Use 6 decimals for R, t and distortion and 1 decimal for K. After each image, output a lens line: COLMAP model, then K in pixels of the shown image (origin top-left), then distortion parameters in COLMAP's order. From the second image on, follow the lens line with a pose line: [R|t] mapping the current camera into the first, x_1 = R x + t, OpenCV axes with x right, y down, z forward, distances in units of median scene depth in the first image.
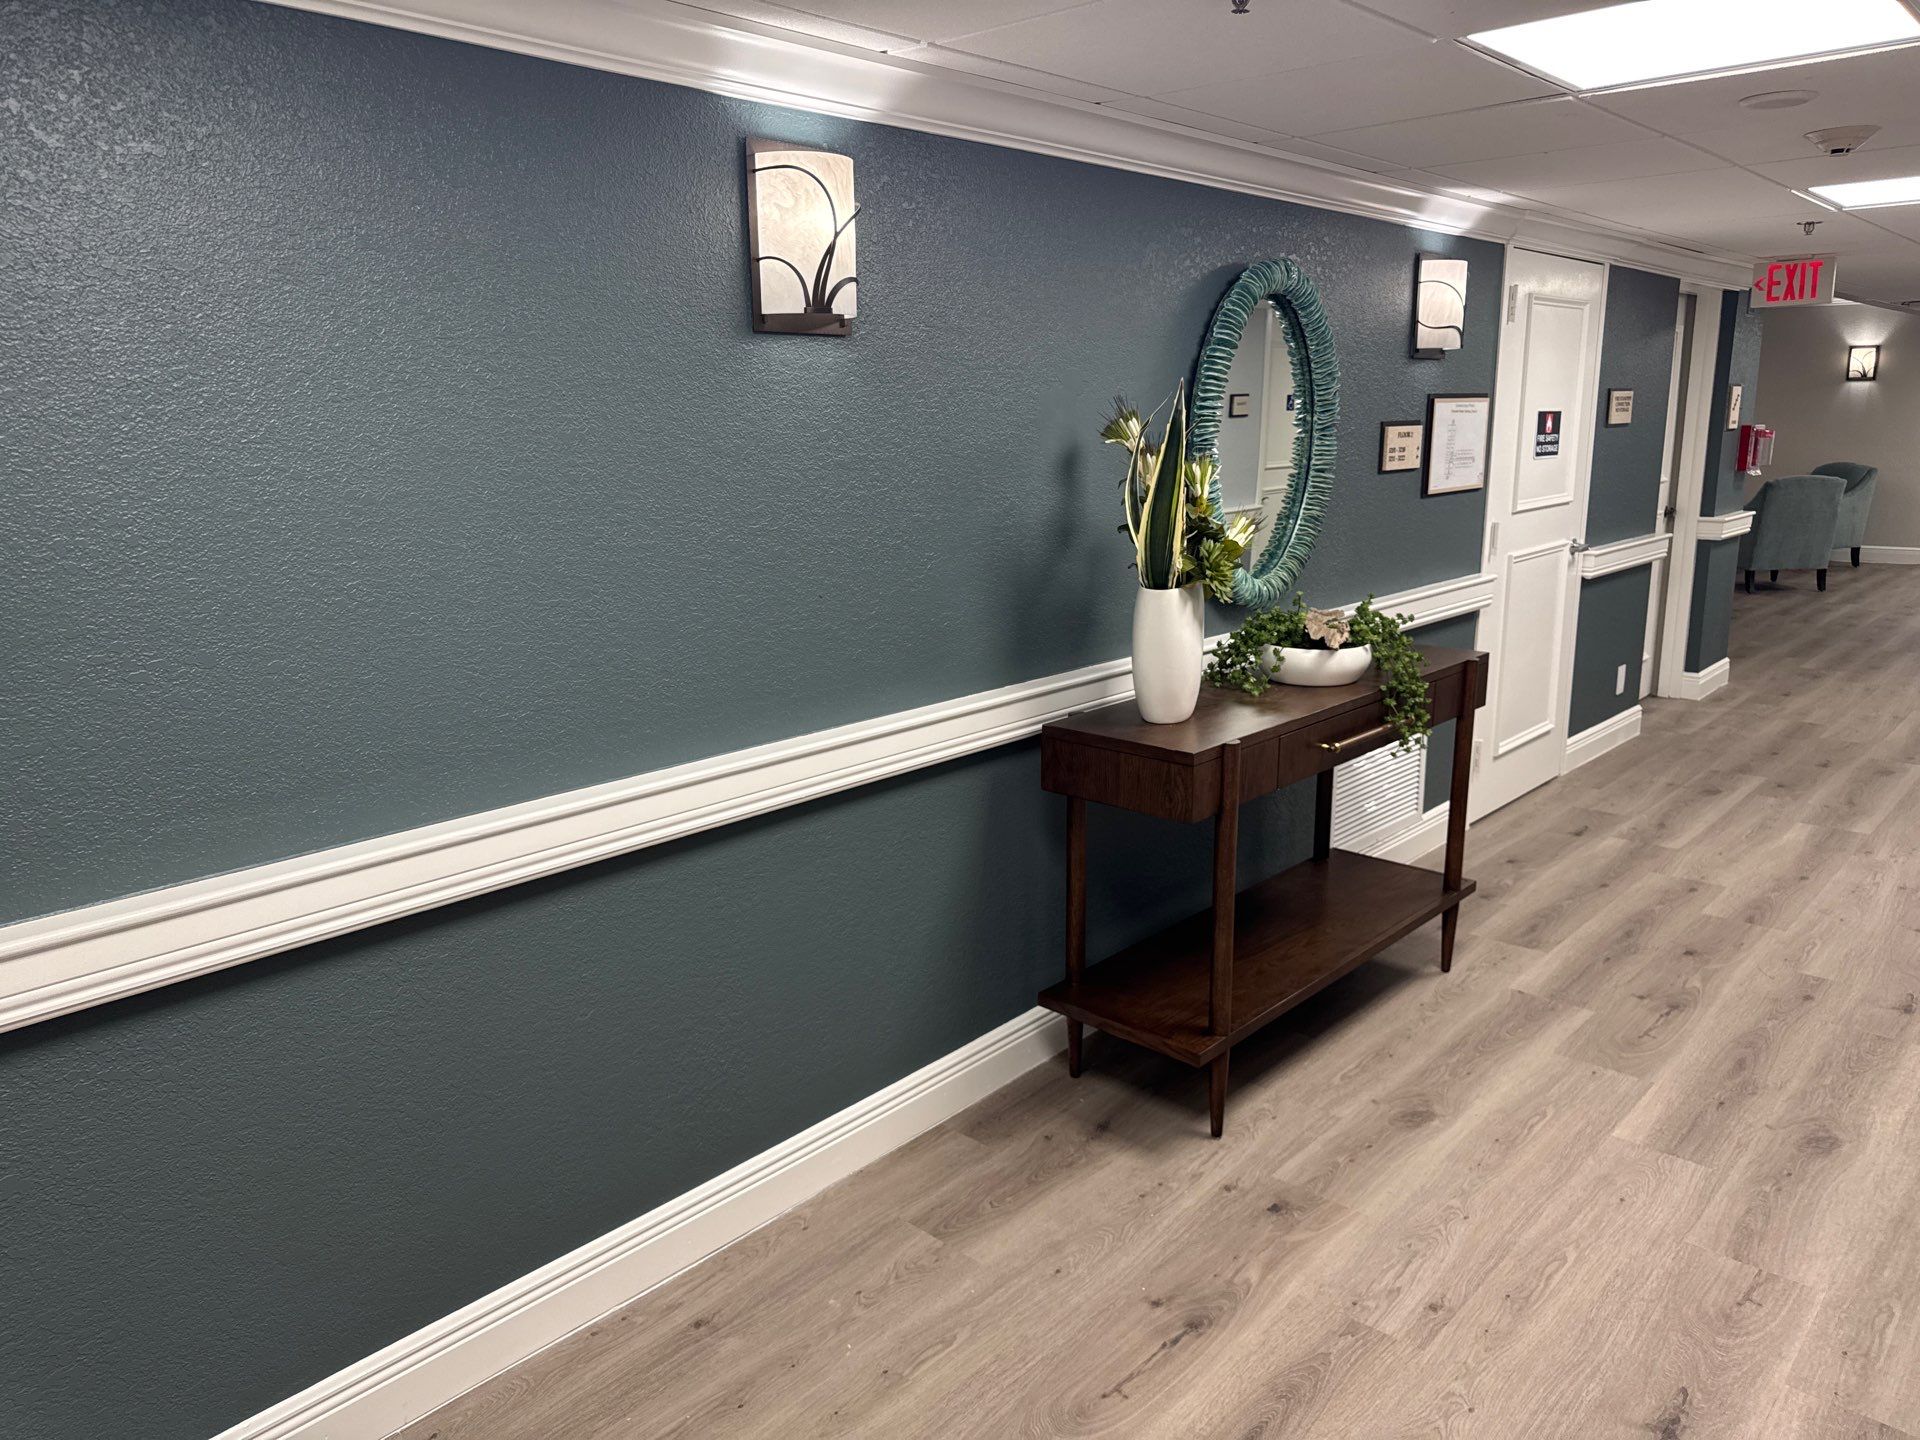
lens RADIAL K [[1354.8, 0, 960.0], [0, 1354.8, 720.0], [0, 0, 1]] dist [0.002101, -0.001498]
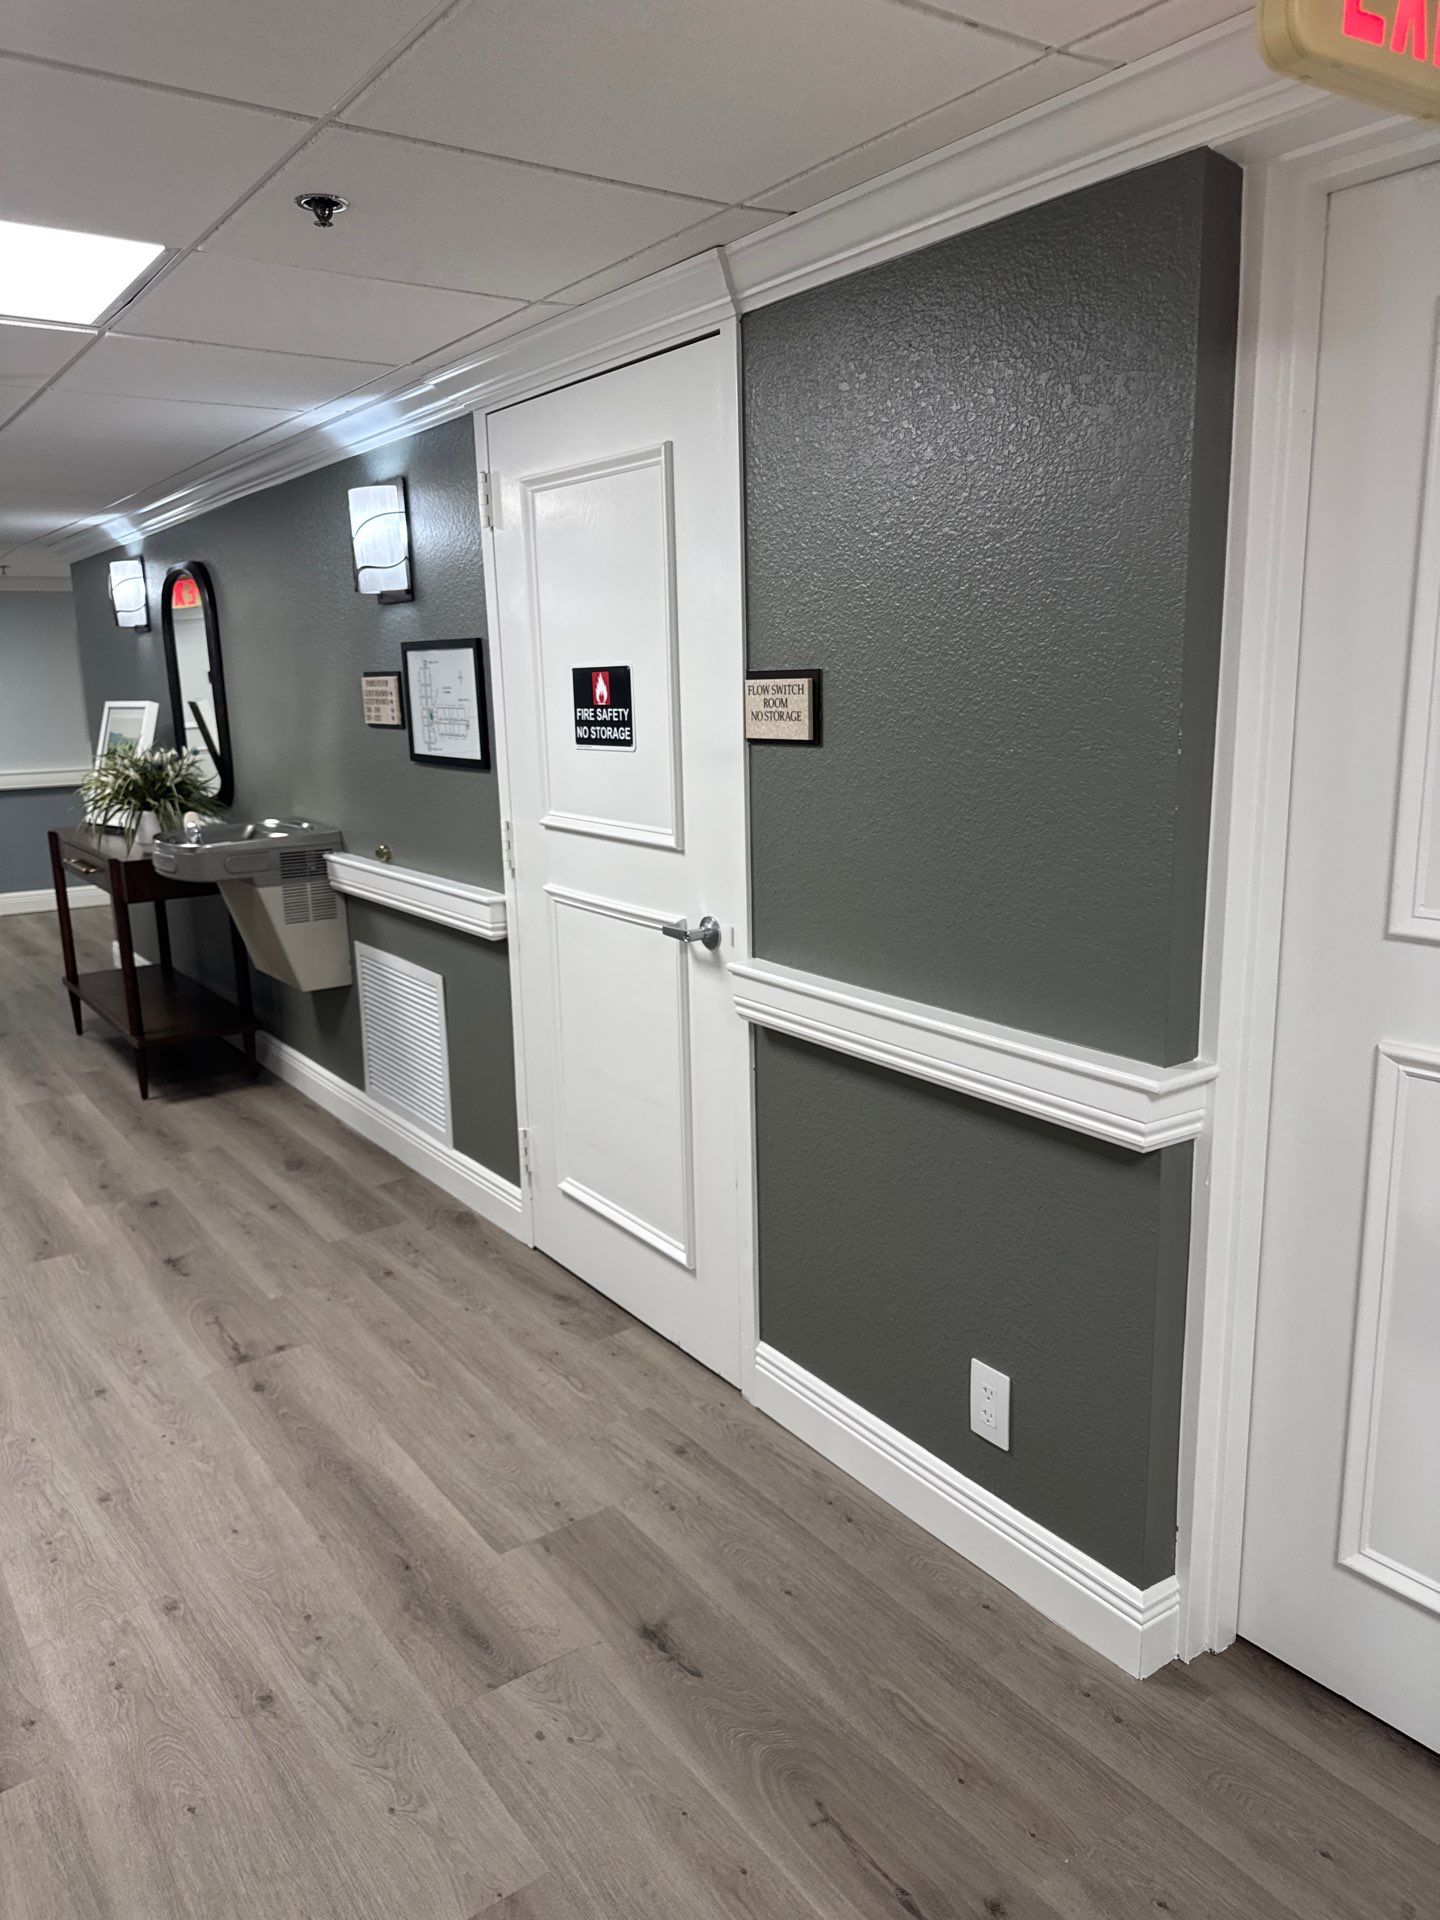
lens RADIAL K [[1354.8, 0, 720.0], [0, 1354.8, 960.0], [0, 0, 1]] dist [0.002101, -0.001498]
pose [[-0.210013, 0.238334, -0.948204, 1.102728], [-0.200816, 0.938640, 0.280408, -0.311252], [0.956853, 0.249304, -0.149265, 1.283245]]
